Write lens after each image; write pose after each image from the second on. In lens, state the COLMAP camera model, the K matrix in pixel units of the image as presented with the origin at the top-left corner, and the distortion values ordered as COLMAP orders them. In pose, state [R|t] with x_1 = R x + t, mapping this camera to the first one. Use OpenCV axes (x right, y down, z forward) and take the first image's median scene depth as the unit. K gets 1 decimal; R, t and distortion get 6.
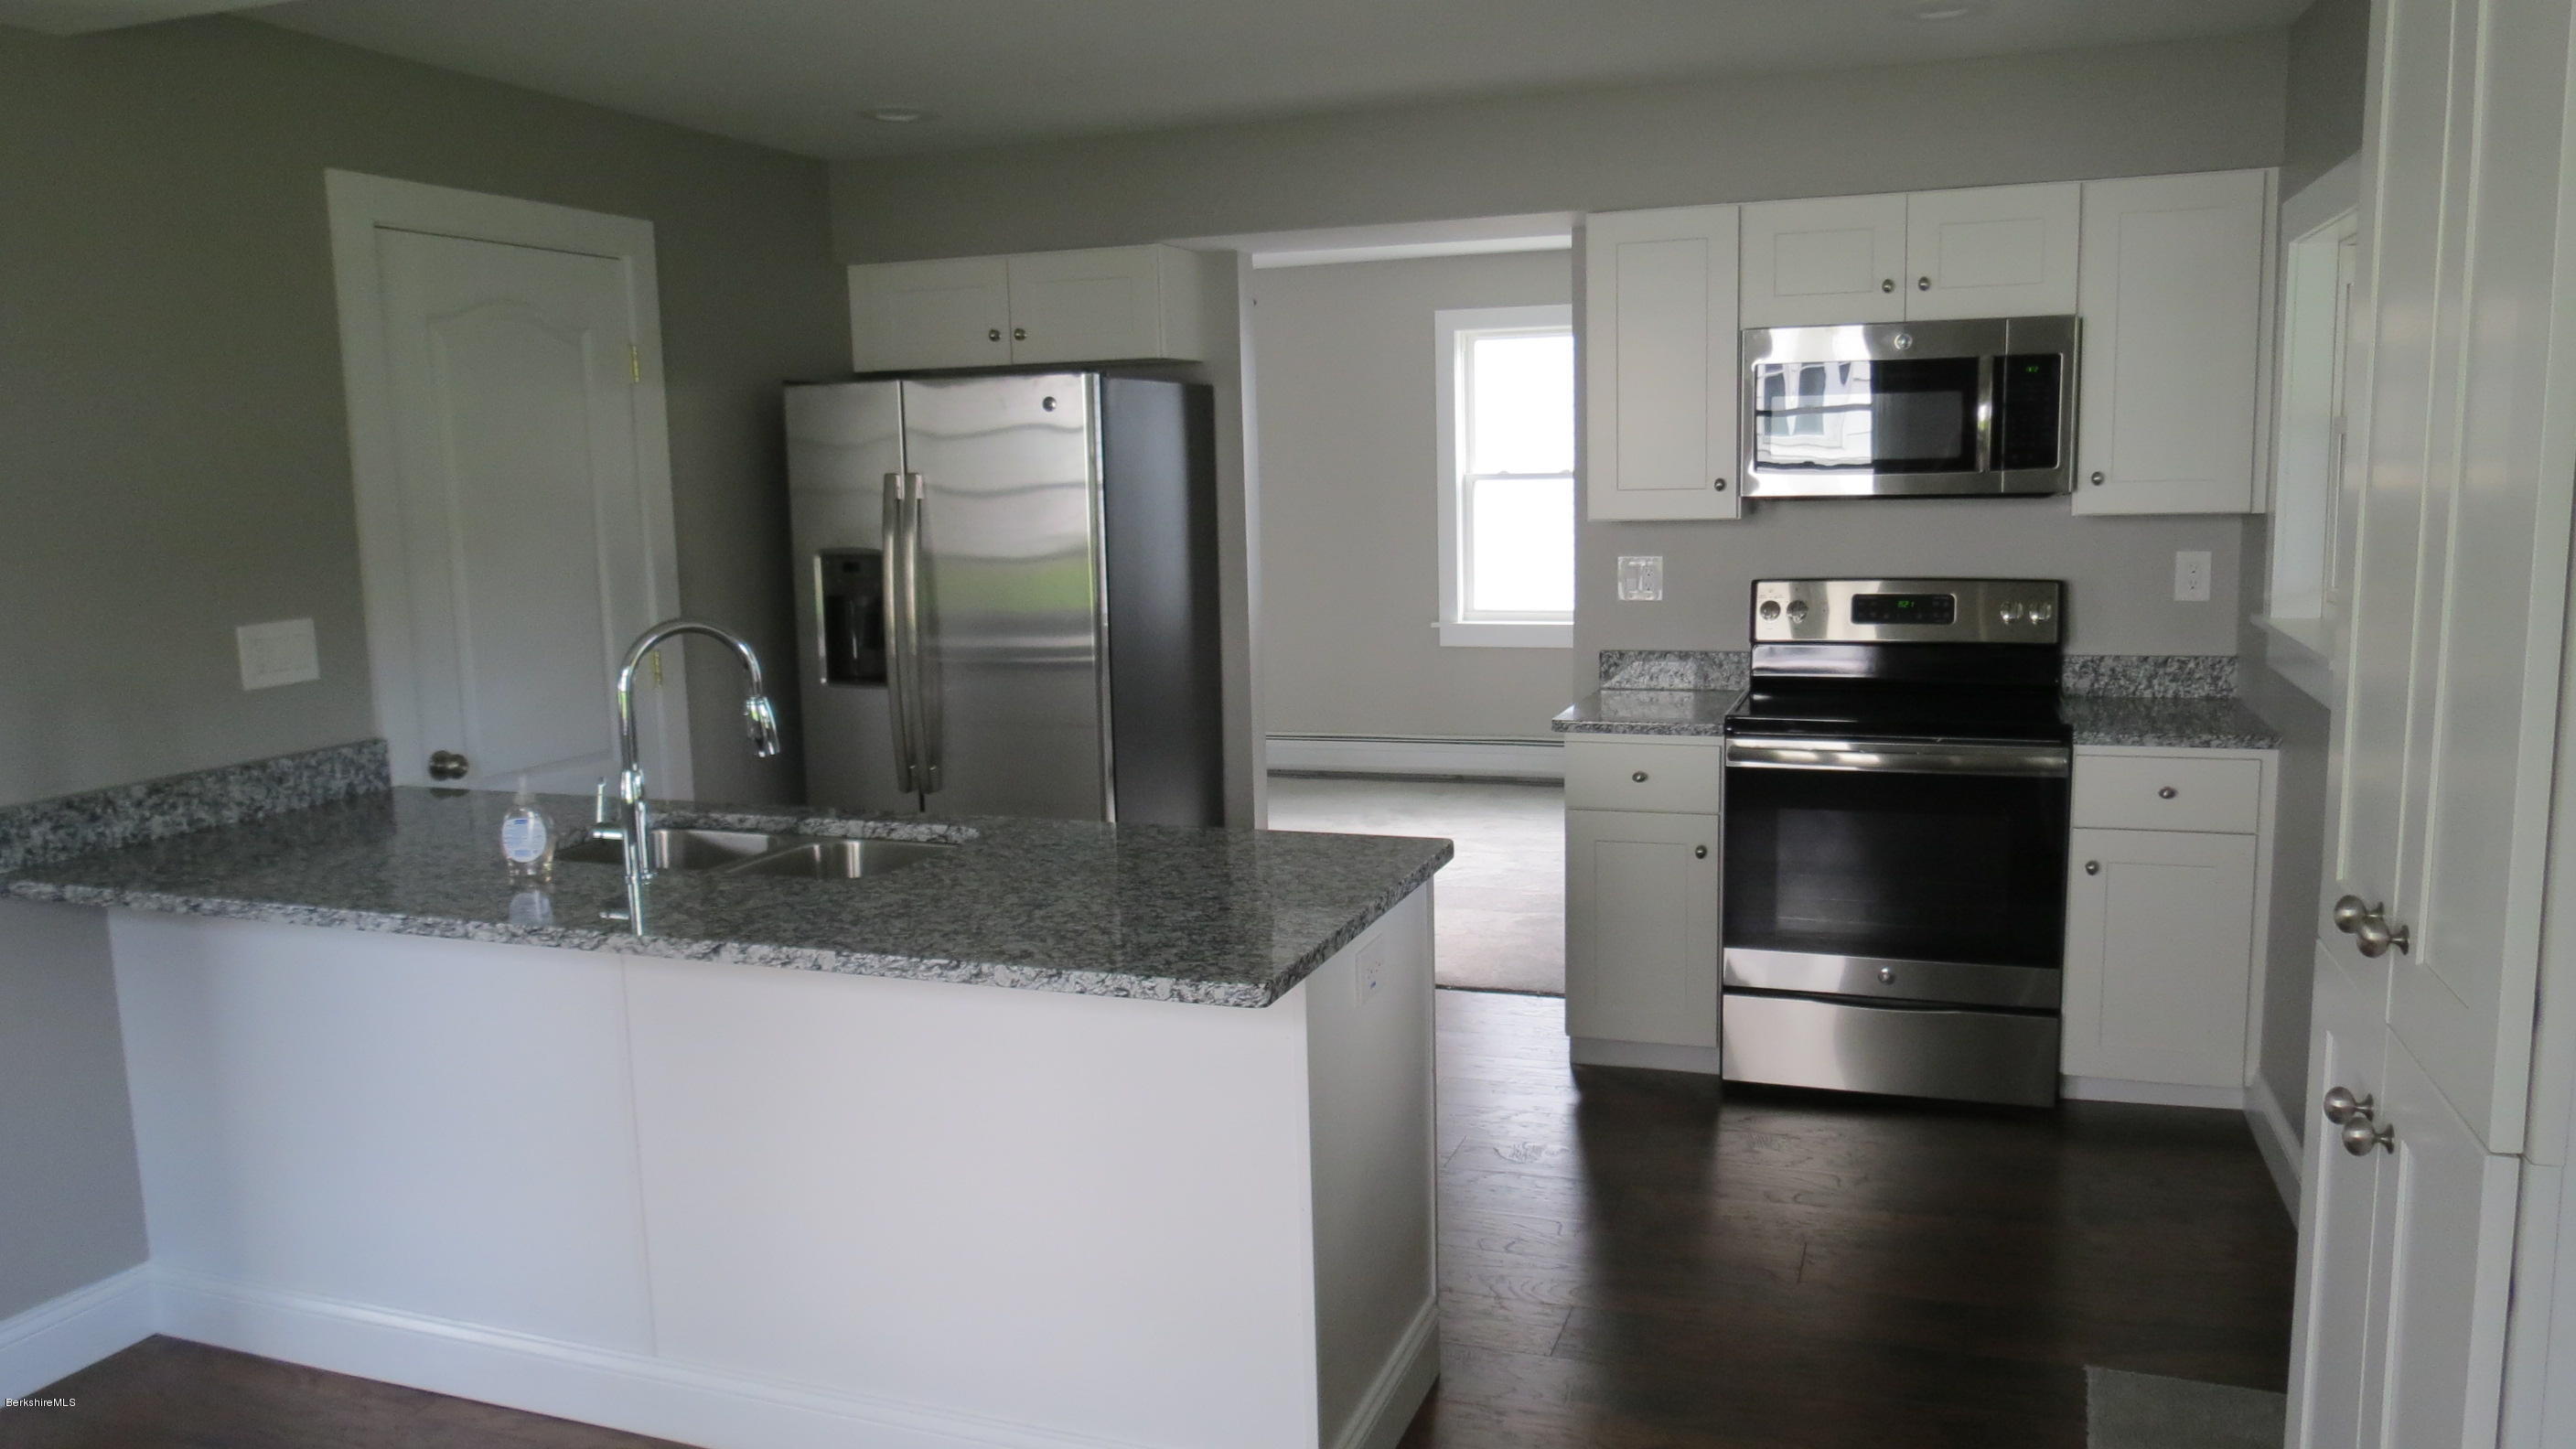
lens RADIAL K [[1836.5, 0, 1288.0], [0, 1836.5, 724.5], [0, 0, 1]] dist [-0.013697, -0.004897]
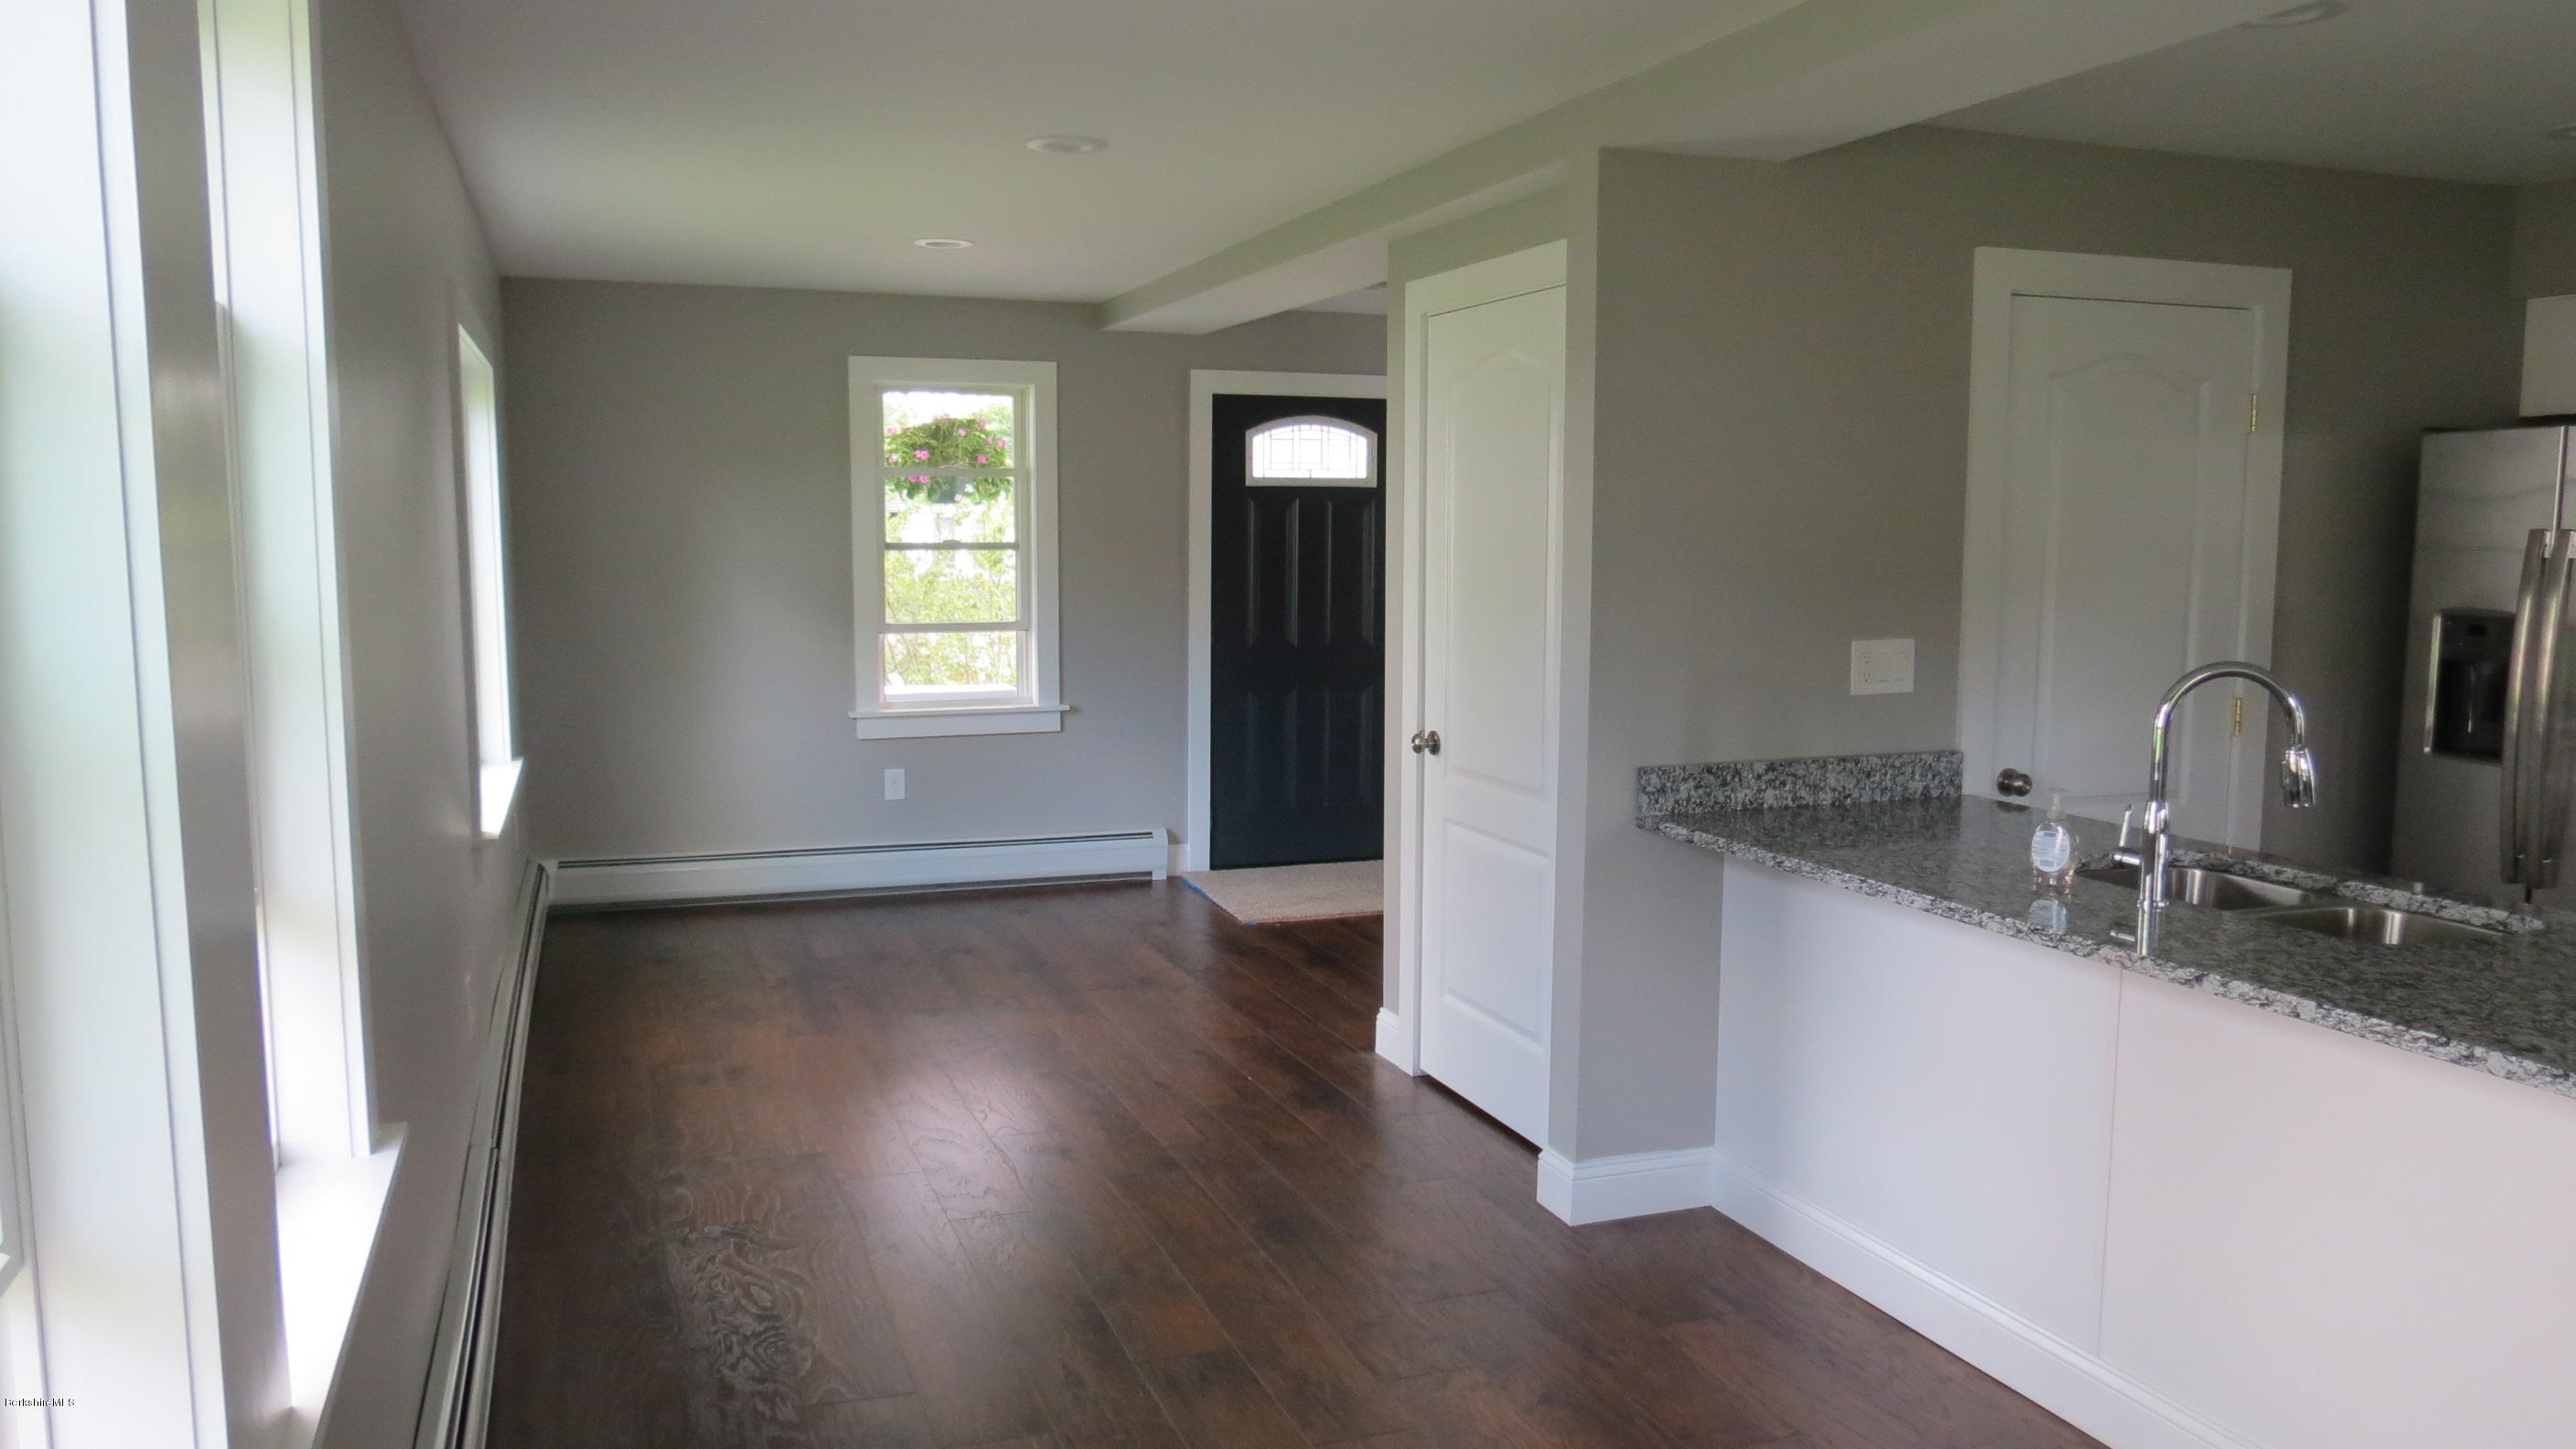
lens RADIAL K [[1836.5, 0, 1288.0], [0, 1836.5, 724.5], [0, 0, 1]] dist [-0.013697, -0.004897]
pose [[0.658549, 0.105595, -0.745093, 0.079371], [-0.124395, 0.991761, 0.030607, 0.009874], [0.742186, 0.072530, 0.666258, -0.061238]]
